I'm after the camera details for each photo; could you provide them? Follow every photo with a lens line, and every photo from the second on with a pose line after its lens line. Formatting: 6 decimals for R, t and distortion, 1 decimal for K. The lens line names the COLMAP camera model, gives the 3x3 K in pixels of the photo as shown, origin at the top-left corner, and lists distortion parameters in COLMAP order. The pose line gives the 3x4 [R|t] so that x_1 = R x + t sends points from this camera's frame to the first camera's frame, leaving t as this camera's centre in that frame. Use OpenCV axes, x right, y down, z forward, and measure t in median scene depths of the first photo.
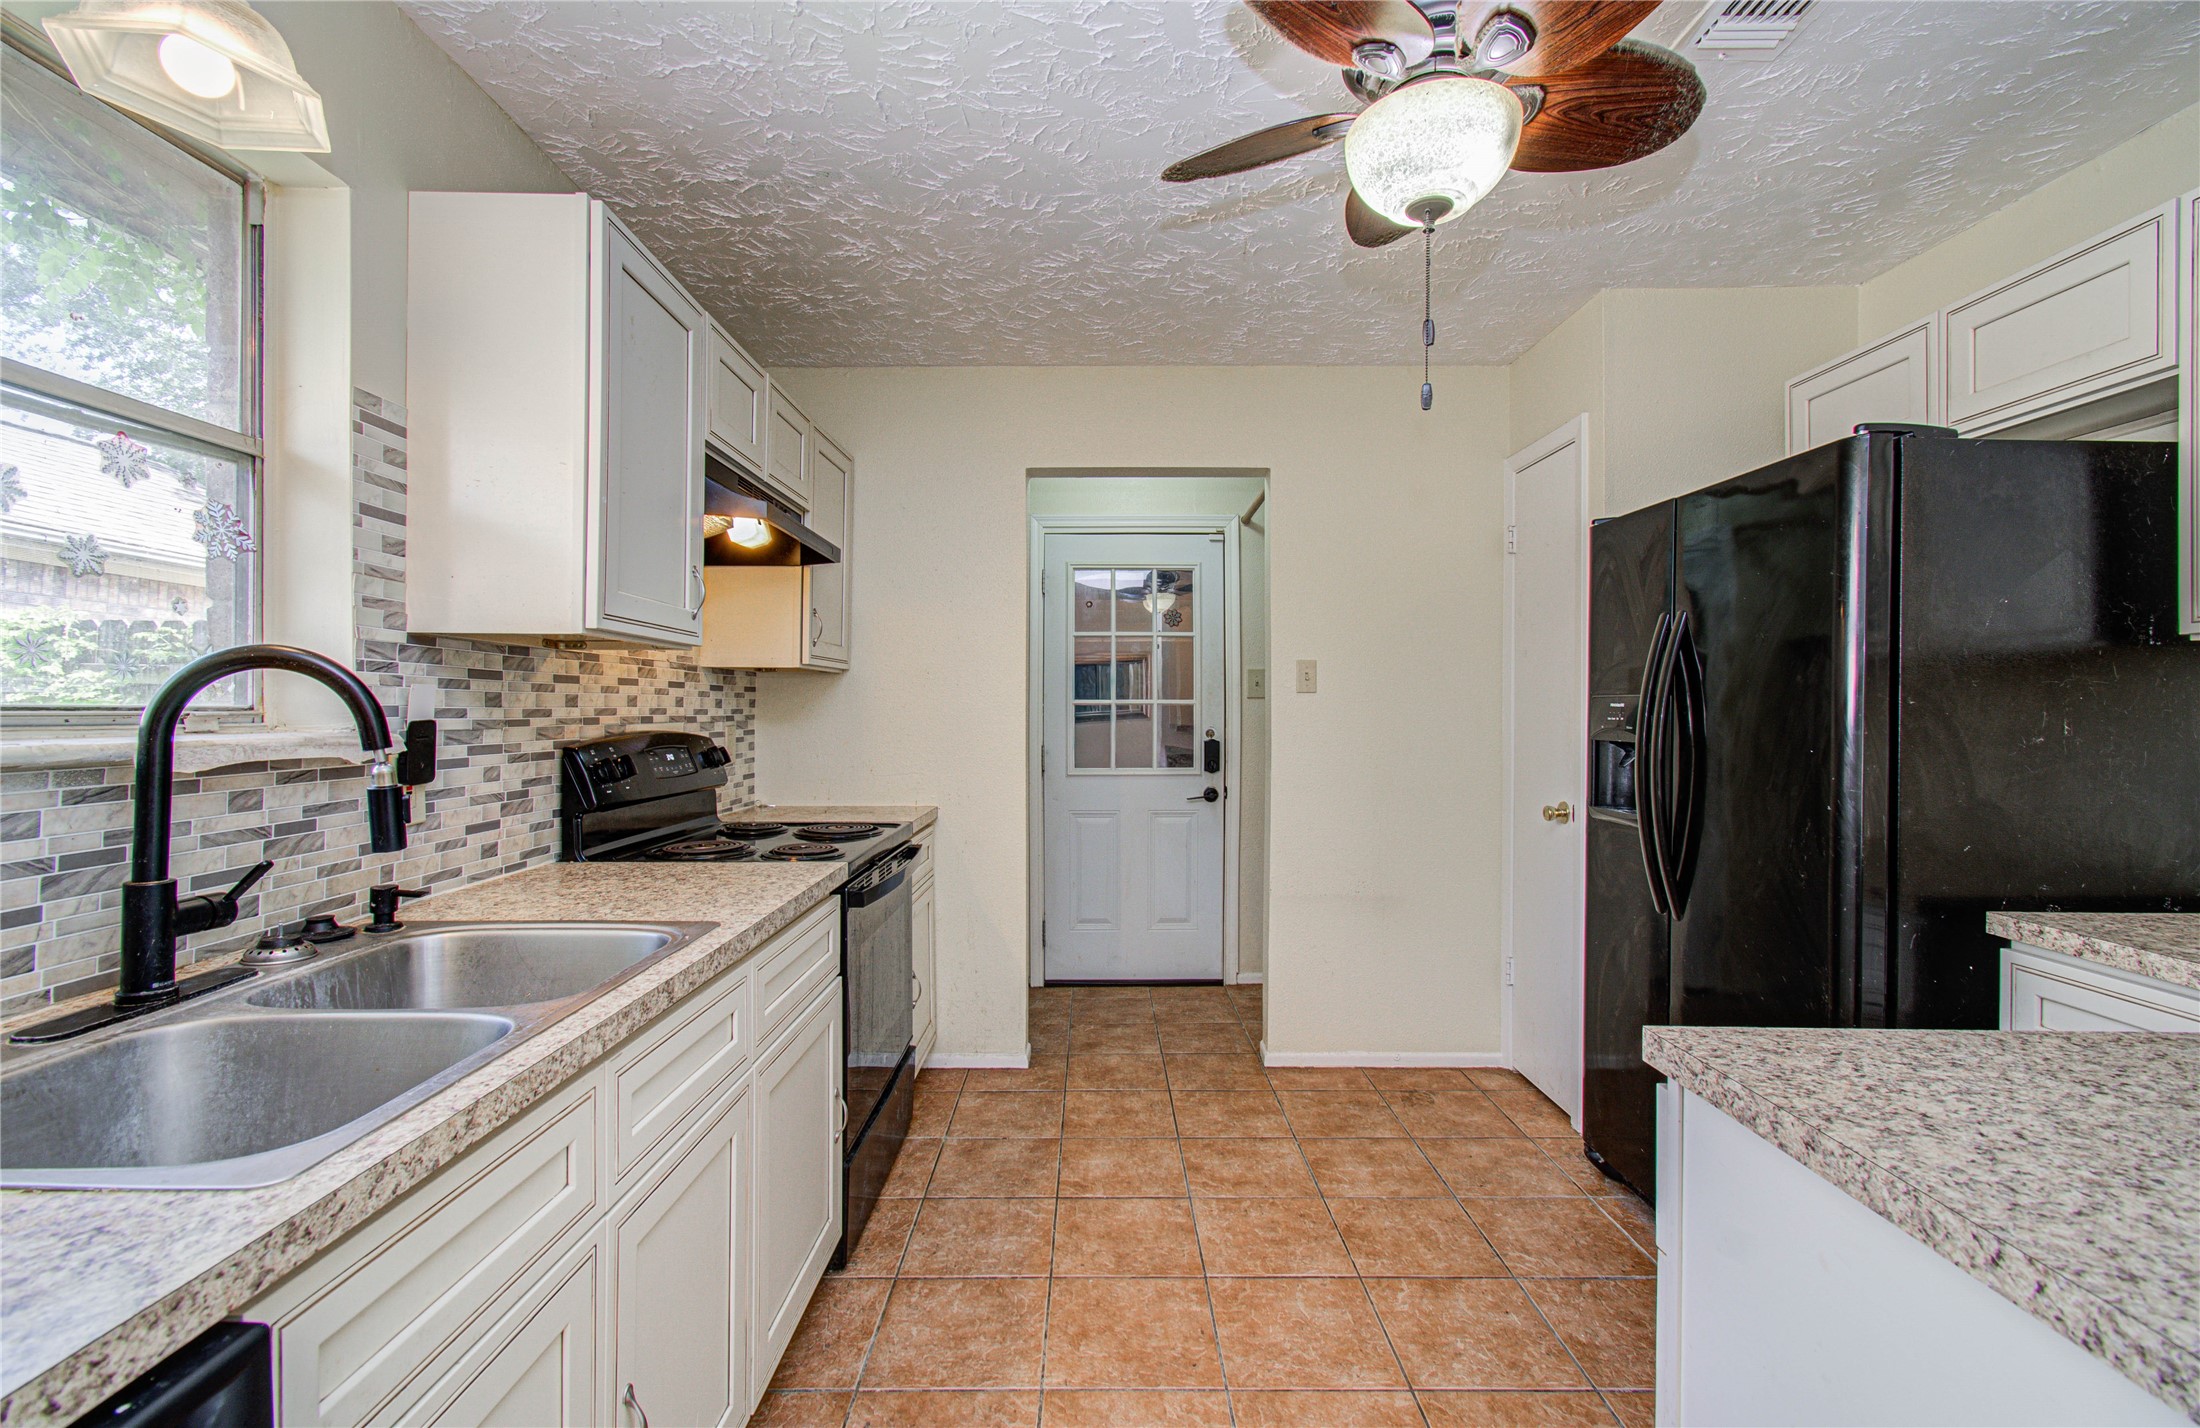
lens RADIAL K [[942.9, 0, 1100.0], [0, 942.9, 714.0], [0, 0, 1]] dist [-0.055793, 0.028561]
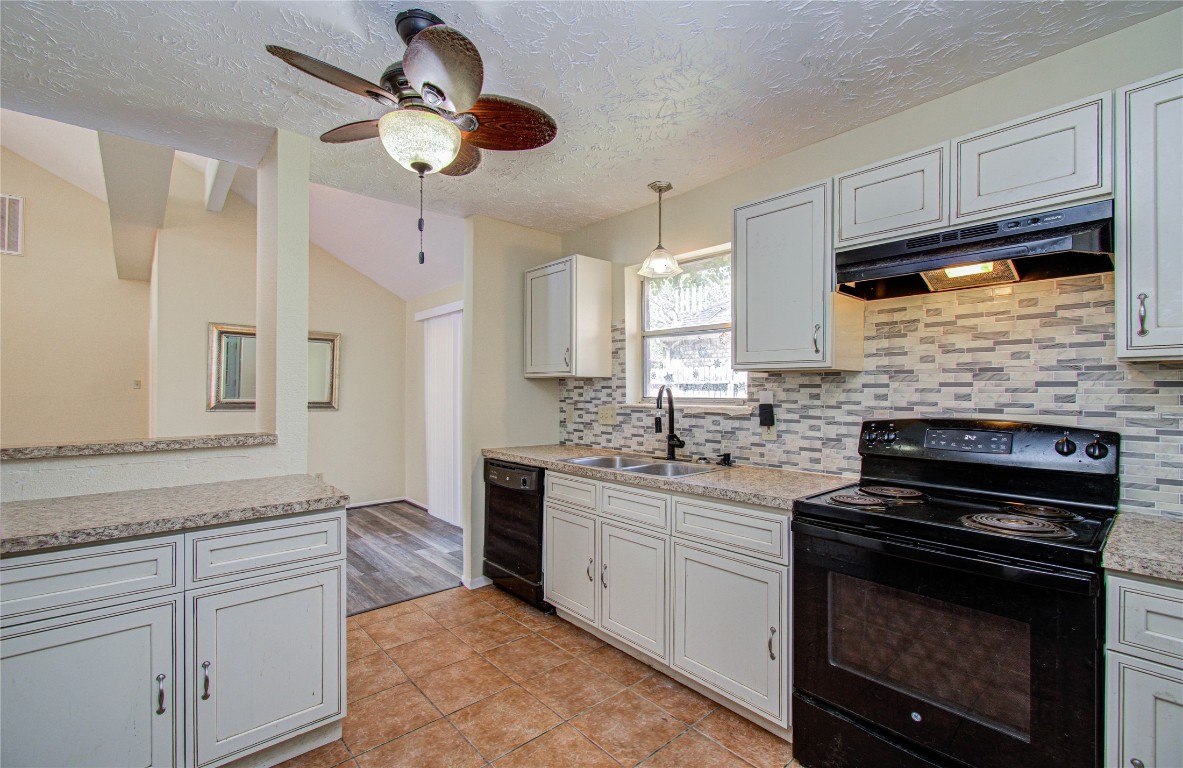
lens RADIAL K [[507.0, 0, 591.5], [0, 507.0, 384.0], [0, 0, 1]] dist [-0.055793, 0.028561]
pose [[-0.746324, -0.000615, -0.665583, 0.629000], [0.001667, 0.999995, -0.002793, -0.045475], [0.665581, -0.003194, -0.746319, 1.613143]]
